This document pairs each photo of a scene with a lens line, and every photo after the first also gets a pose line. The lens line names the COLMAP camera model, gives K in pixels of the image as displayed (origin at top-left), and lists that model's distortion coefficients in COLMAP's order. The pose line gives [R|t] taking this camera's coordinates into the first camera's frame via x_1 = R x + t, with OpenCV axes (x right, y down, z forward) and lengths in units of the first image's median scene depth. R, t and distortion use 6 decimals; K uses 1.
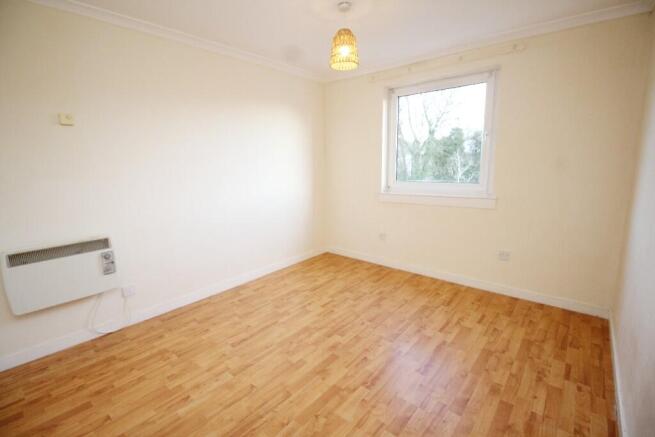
lens RADIAL K [[308.3, 0, 327.5], [0, 308.3, 218.5], [0, 0, 1]] dist [-0.004269, -0.000324]
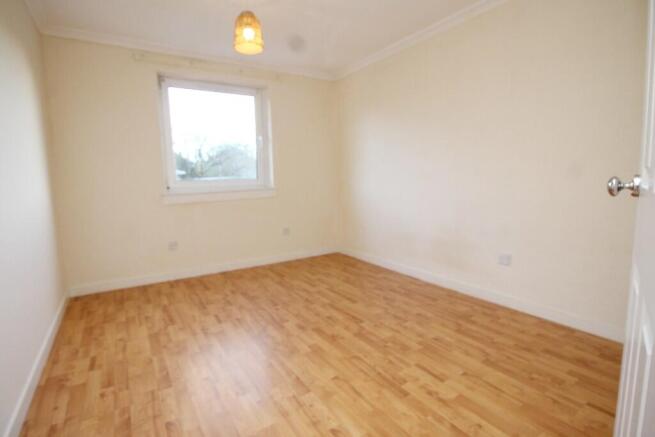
lens RADIAL K [[318.0, 0, 327.5], [0, 318.0, 218.5], [0, 0, 1]] dist [-0.002349, -0.000282]
pose [[0.280789, -0.117783, 0.952515, -0.678897], [0.194774, 0.978783, 0.063614, 0.014900], [-0.939798, 0.167663, 0.297772, 0.416763]]
